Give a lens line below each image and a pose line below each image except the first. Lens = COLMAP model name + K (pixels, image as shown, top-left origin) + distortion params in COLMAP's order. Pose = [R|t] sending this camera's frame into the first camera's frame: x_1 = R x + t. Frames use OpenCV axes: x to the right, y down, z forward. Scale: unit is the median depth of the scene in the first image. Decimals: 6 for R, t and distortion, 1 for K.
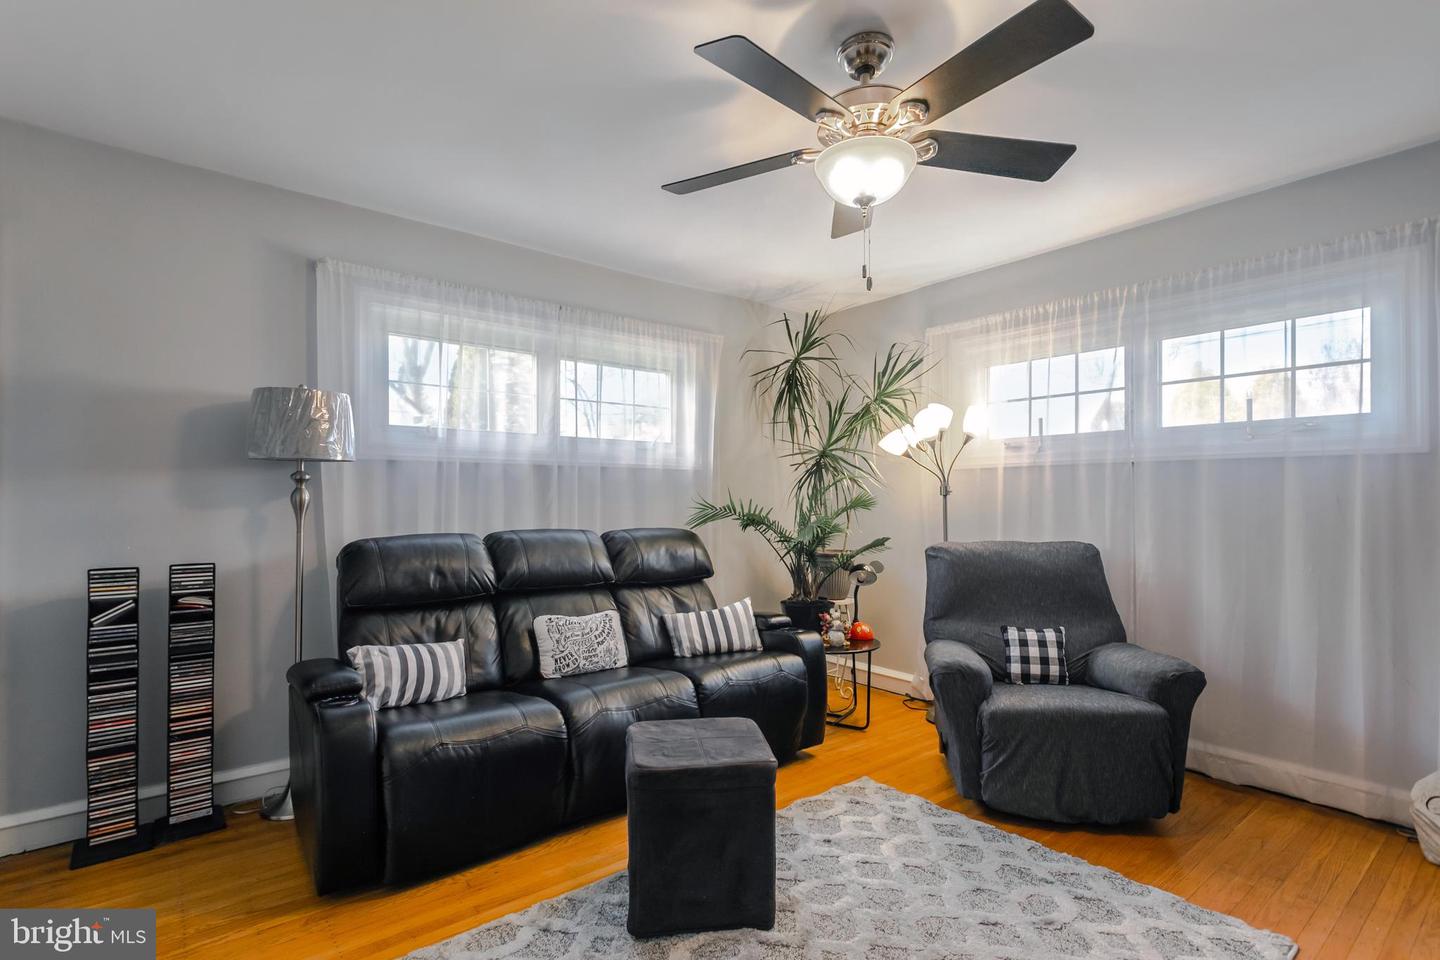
lens RADIAL K [[674.3, 0, 670.0], [0, 674.3, 488.1], [0, 0, 1]] dist [0.002192, 0.000493]
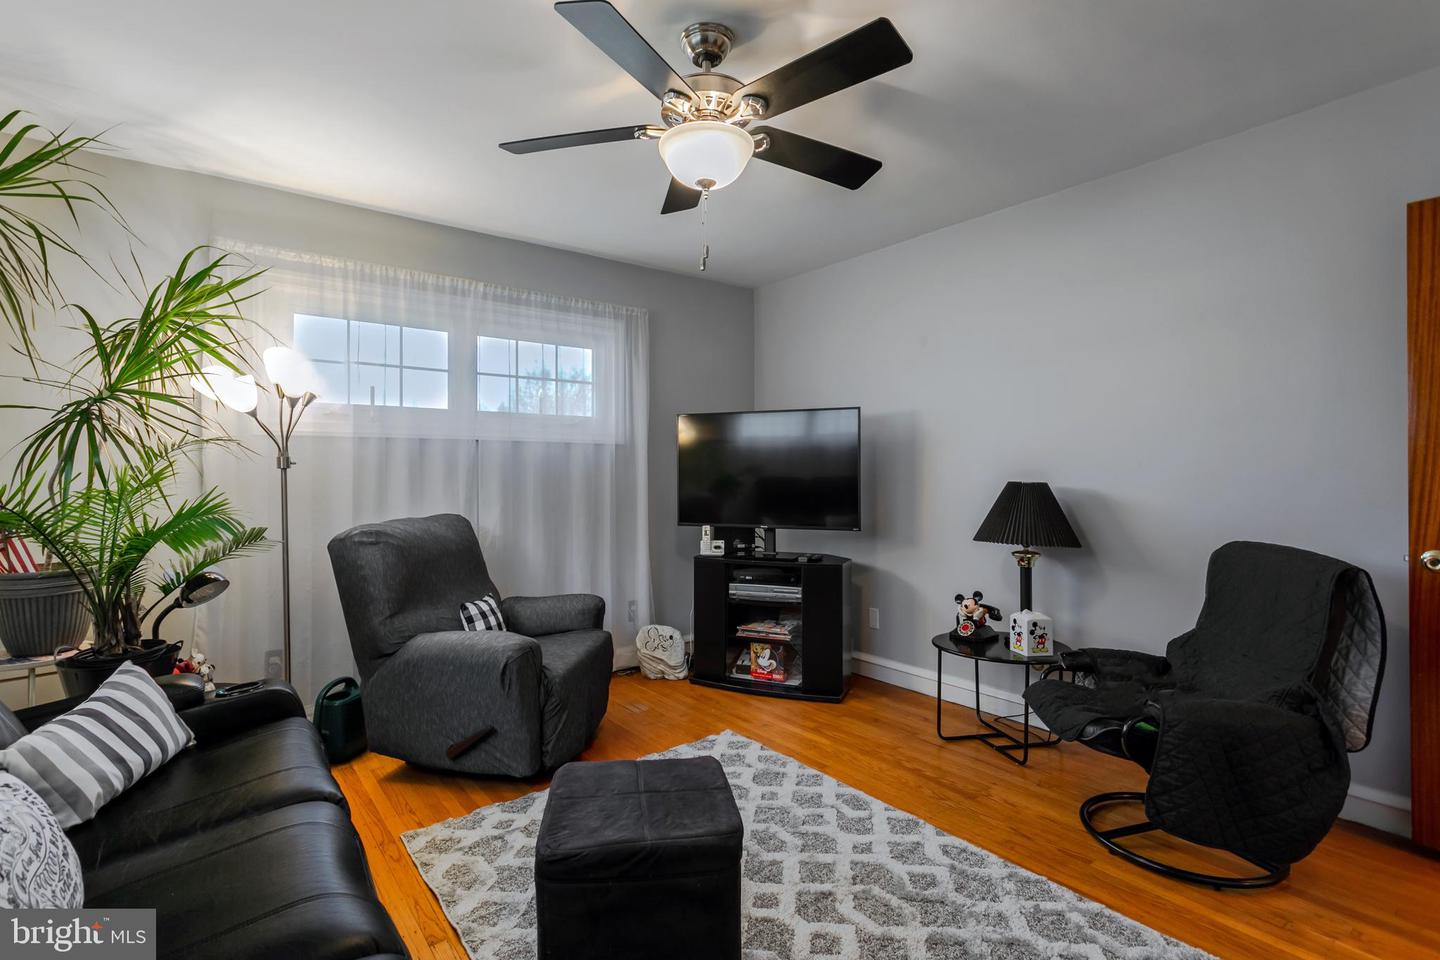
lens RADIAL K [[692.7, 0, 718.3], [0, 692.7, 468.4], [0, 0, 1]] dist [0.000329, 0.000170]
pose [[-0.027652, 0.004748, 0.999606, -0.482978], [-0.014820, 0.999877, -0.005159, 0.009455], [-0.999508, -0.014957, -0.027578, 0.629902]]
